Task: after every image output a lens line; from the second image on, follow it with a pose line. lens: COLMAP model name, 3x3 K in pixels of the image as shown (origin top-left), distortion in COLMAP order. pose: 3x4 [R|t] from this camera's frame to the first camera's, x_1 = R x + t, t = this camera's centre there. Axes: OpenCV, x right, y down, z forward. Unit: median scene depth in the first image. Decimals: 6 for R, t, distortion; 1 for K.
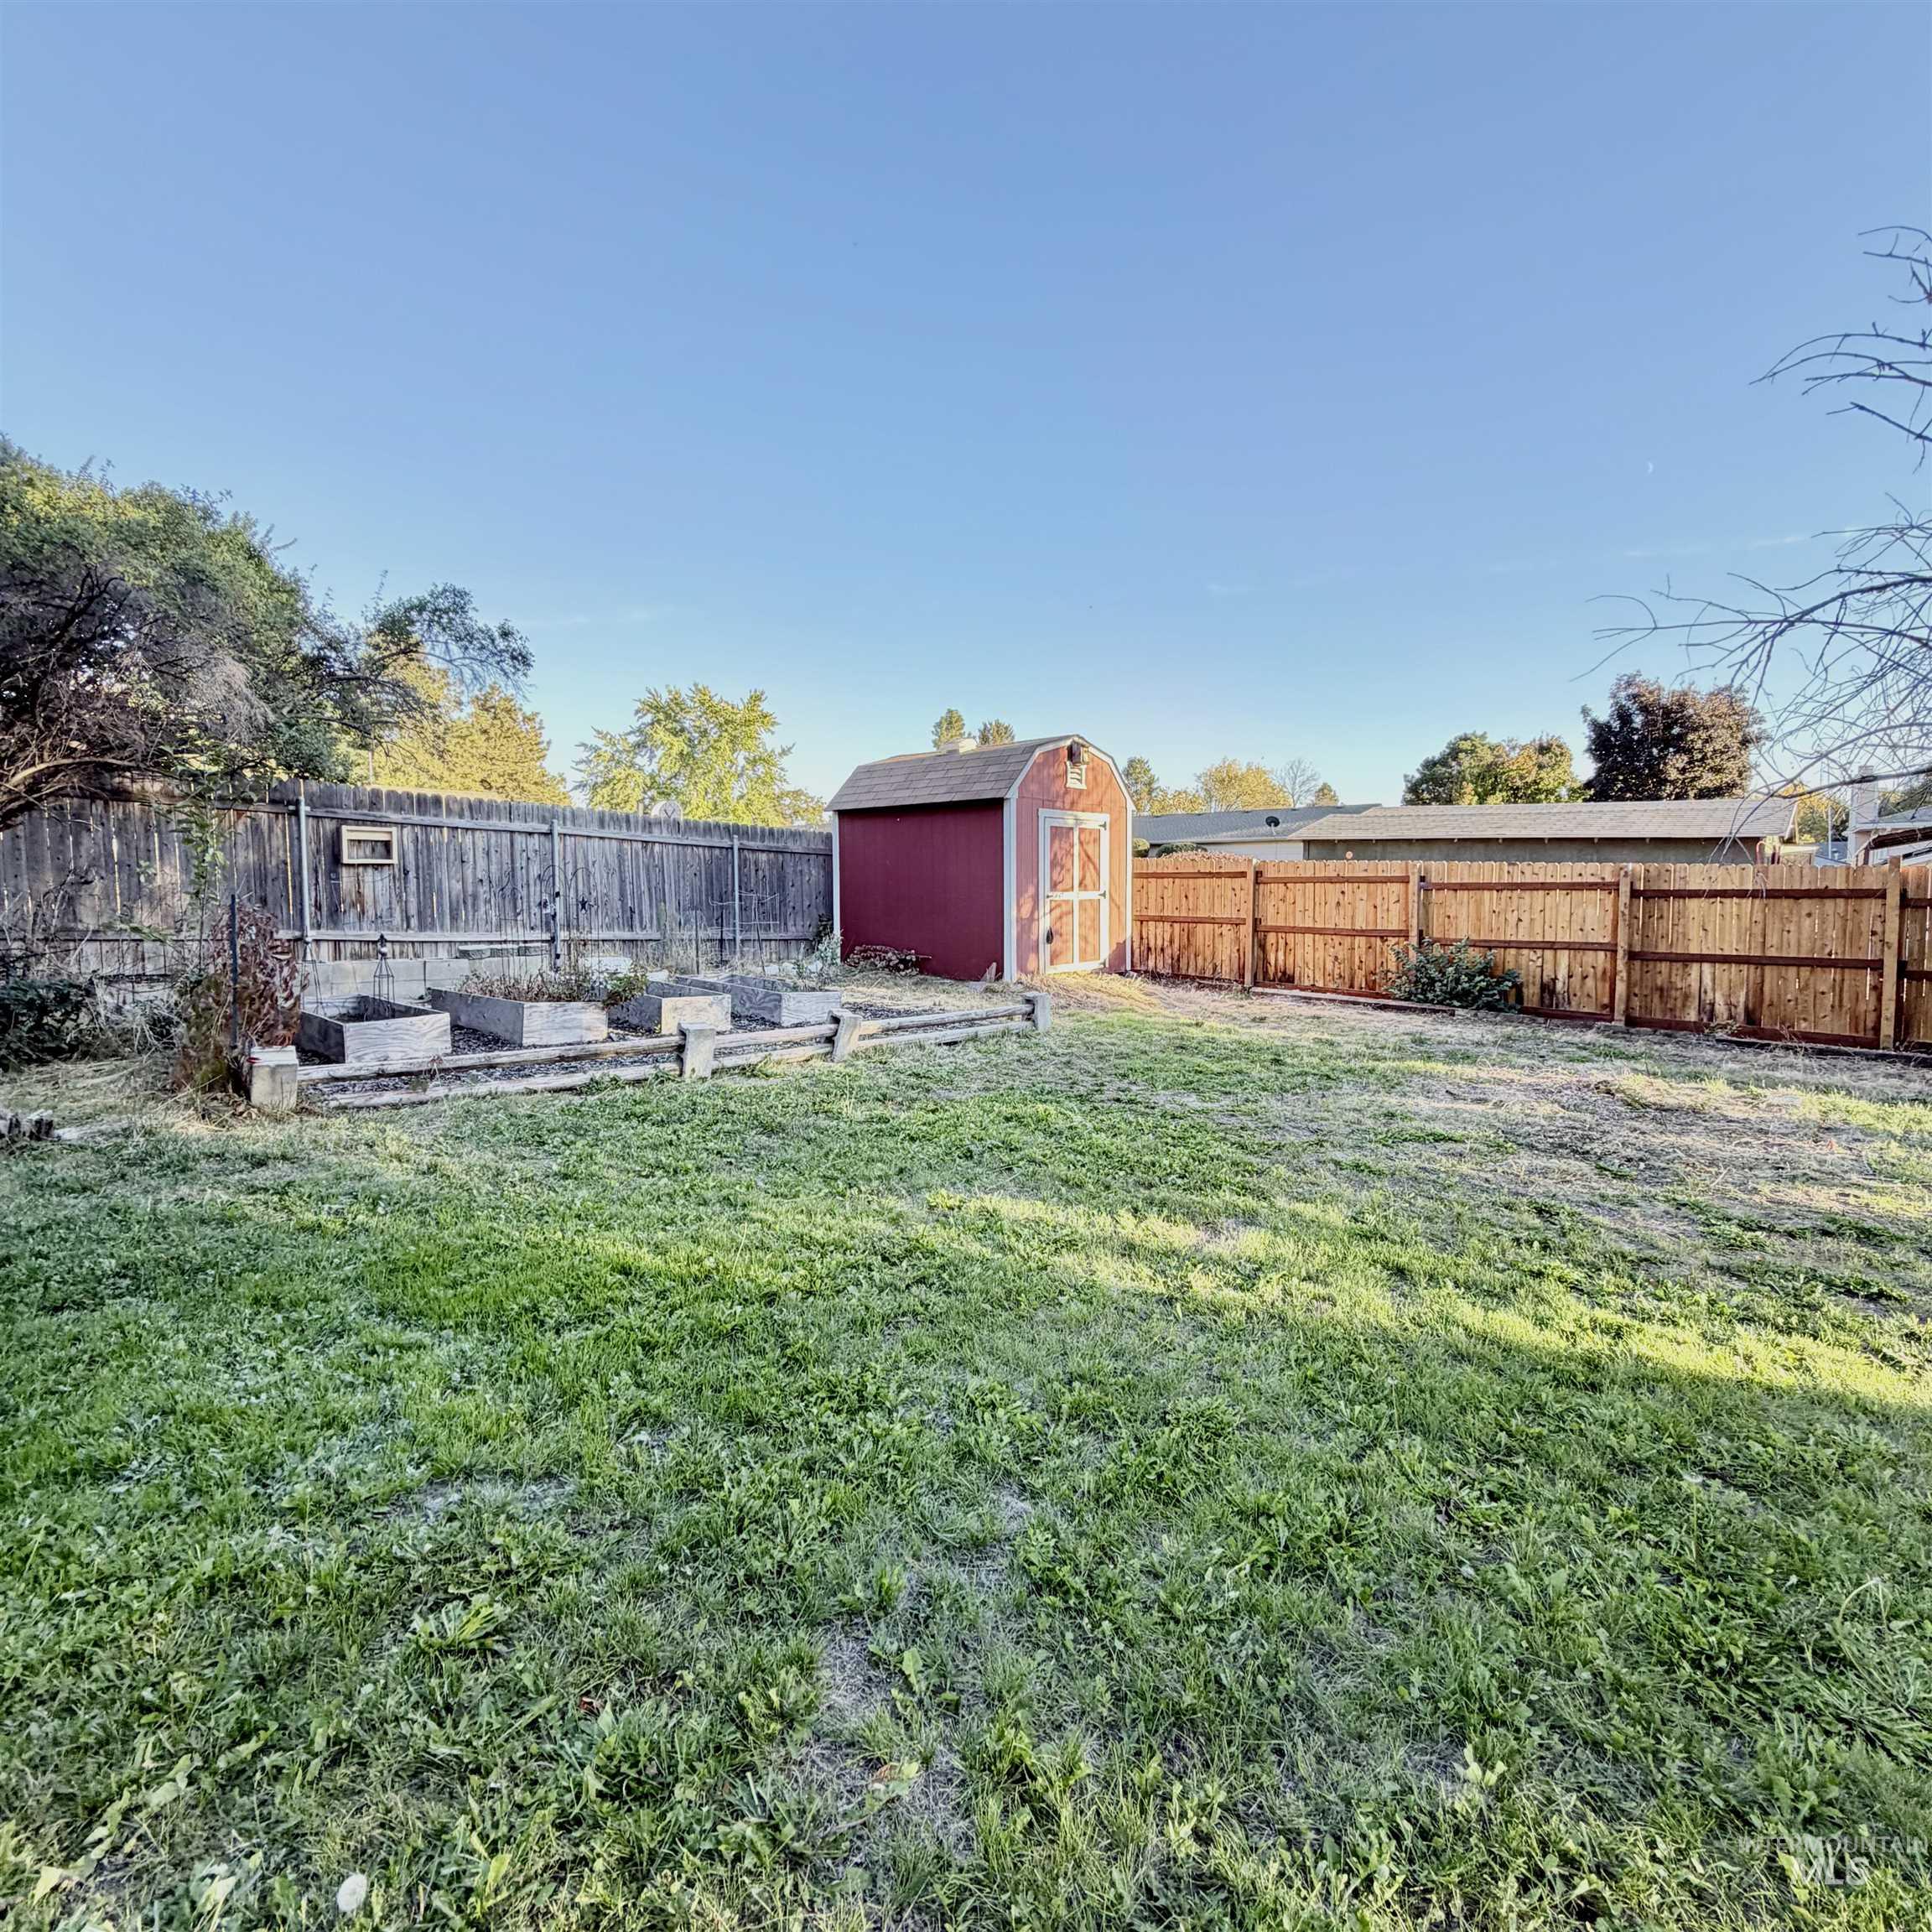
lens RADIAL K [[1019.1, 0, 966.0], [0, 1019.1, 966.0], [0, 0, 1]] dist [0.001659, -0.000165]
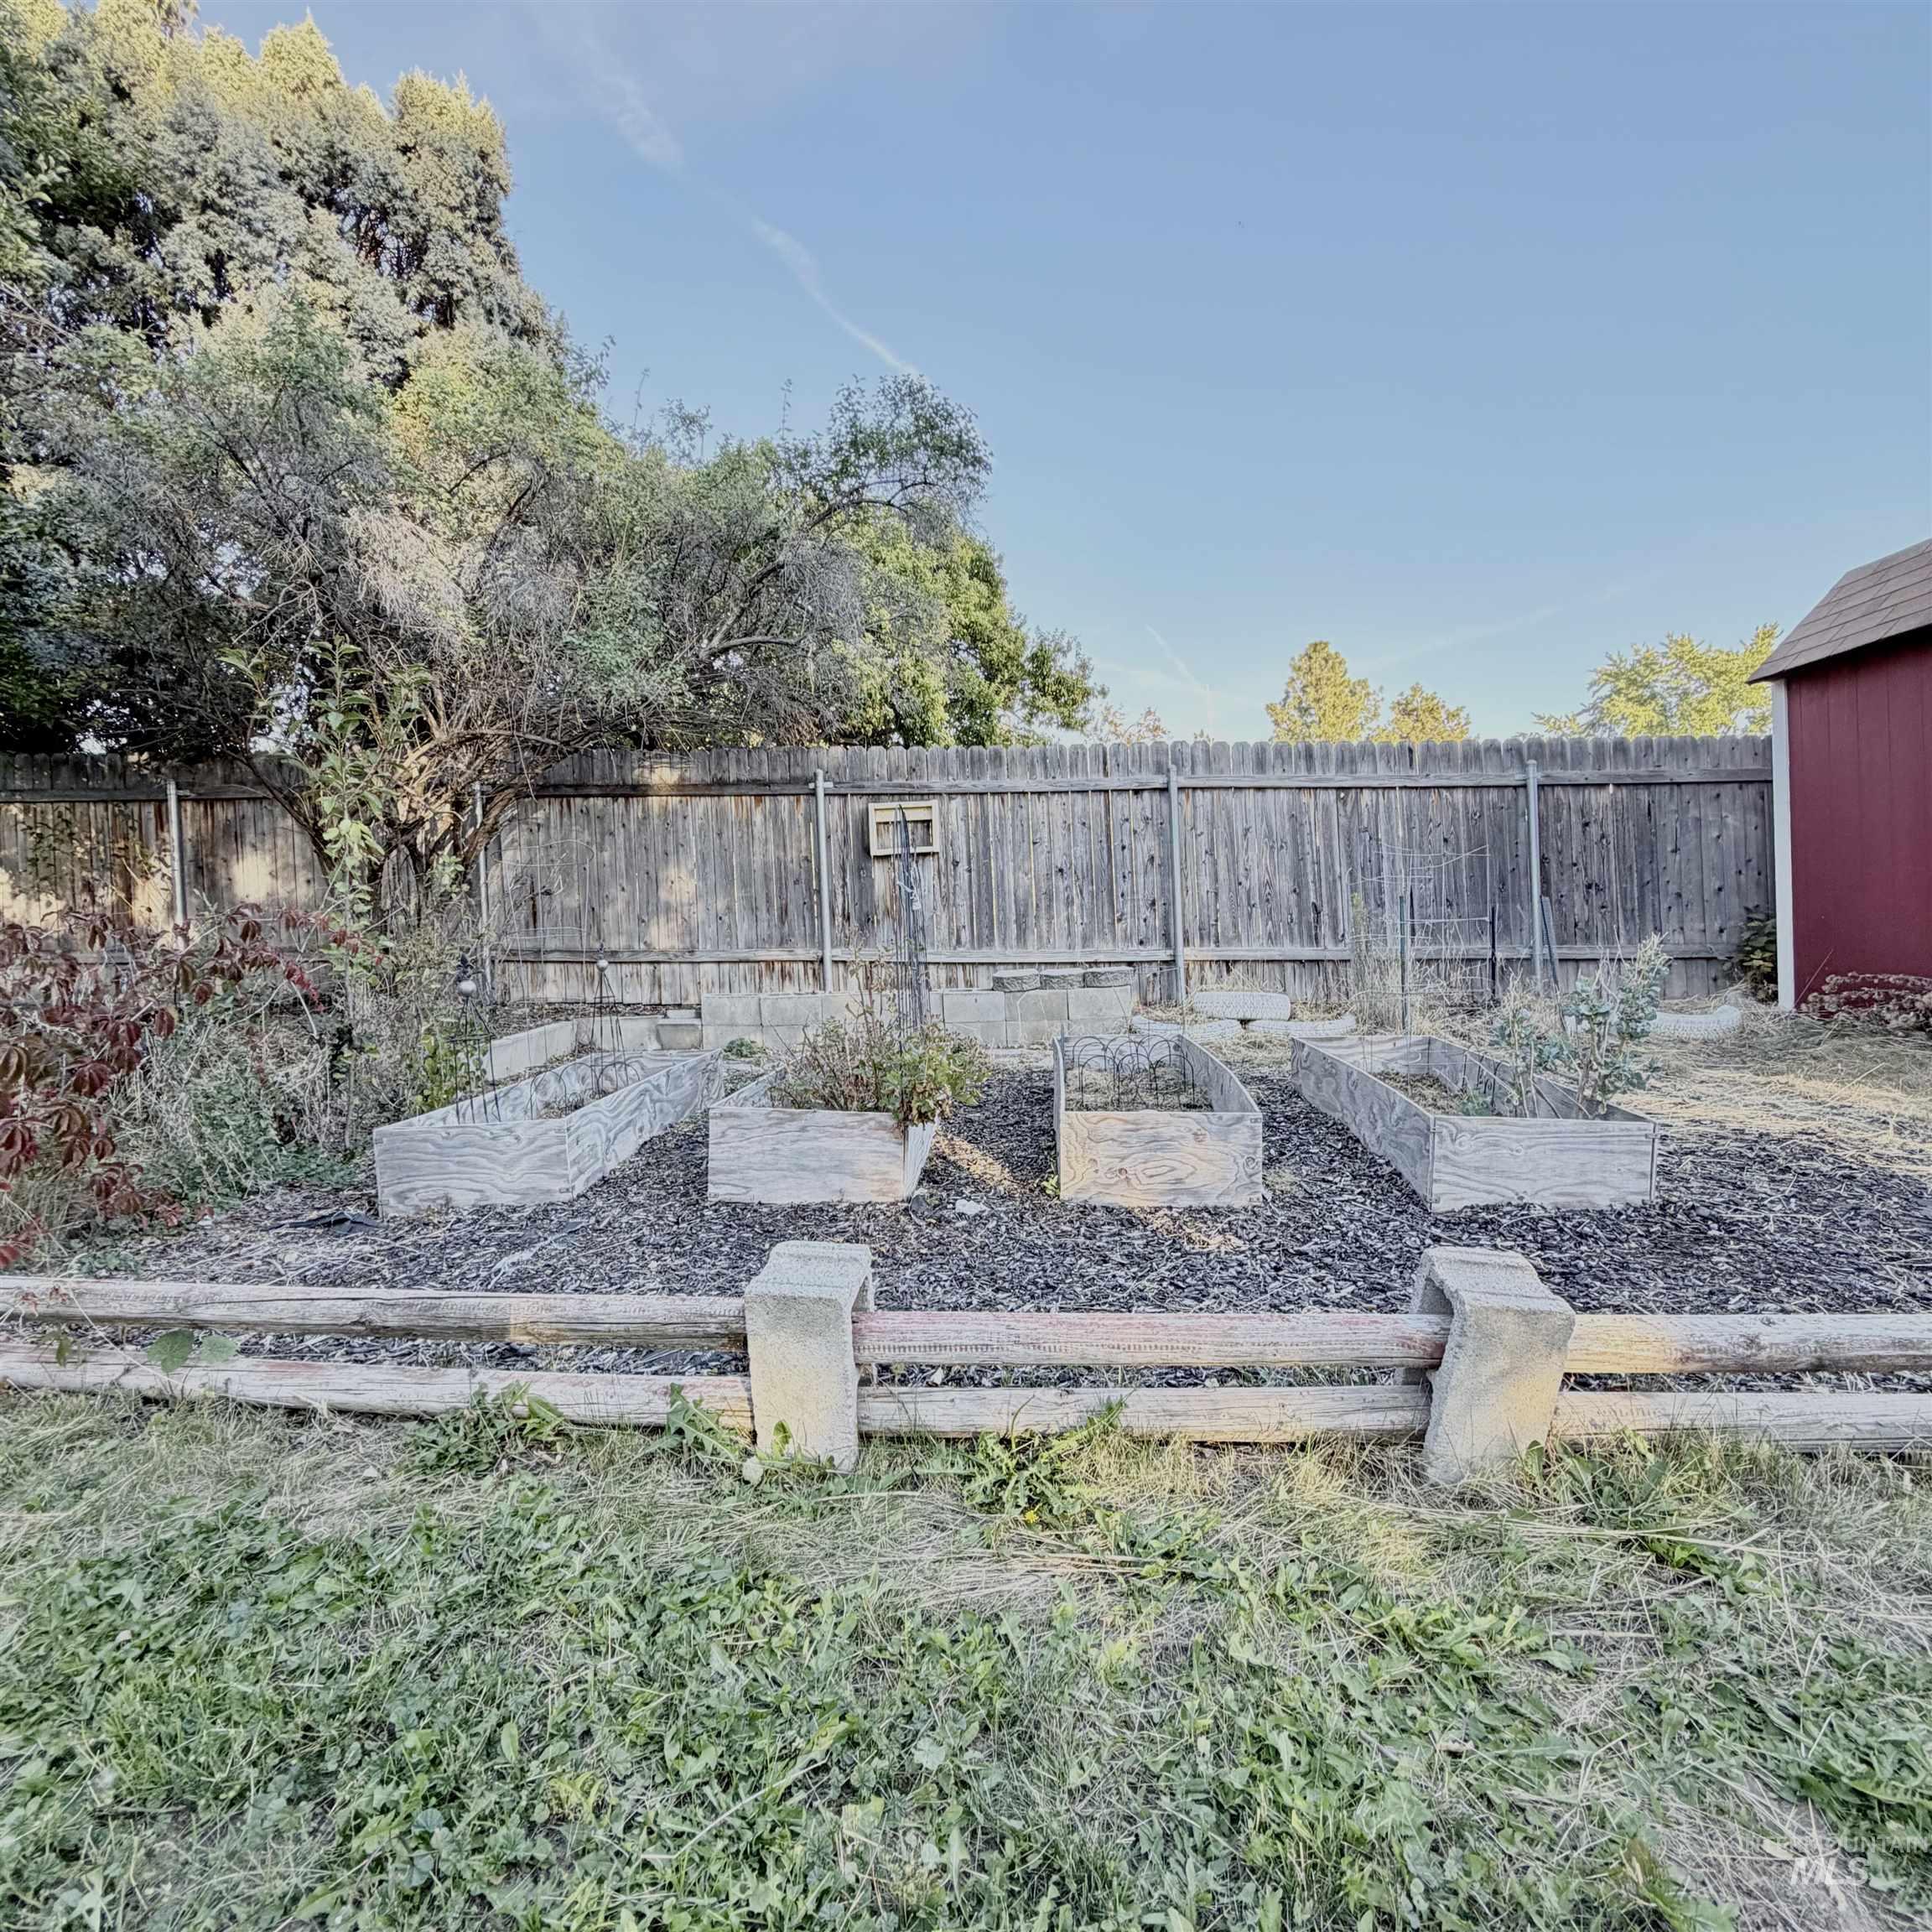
lens RADIAL K [[1019.1, 0, 966.0], [0, 1019.1, 966.0], [0, 0, 1]] dist [0.001659, -0.000165]
pose [[0.639920, 0.006246, -0.768416, -0.010319], [-0.016498, 0.999848, -0.005612, -0.017581], [0.768264, 0.016269, 0.639926, 0.536284]]
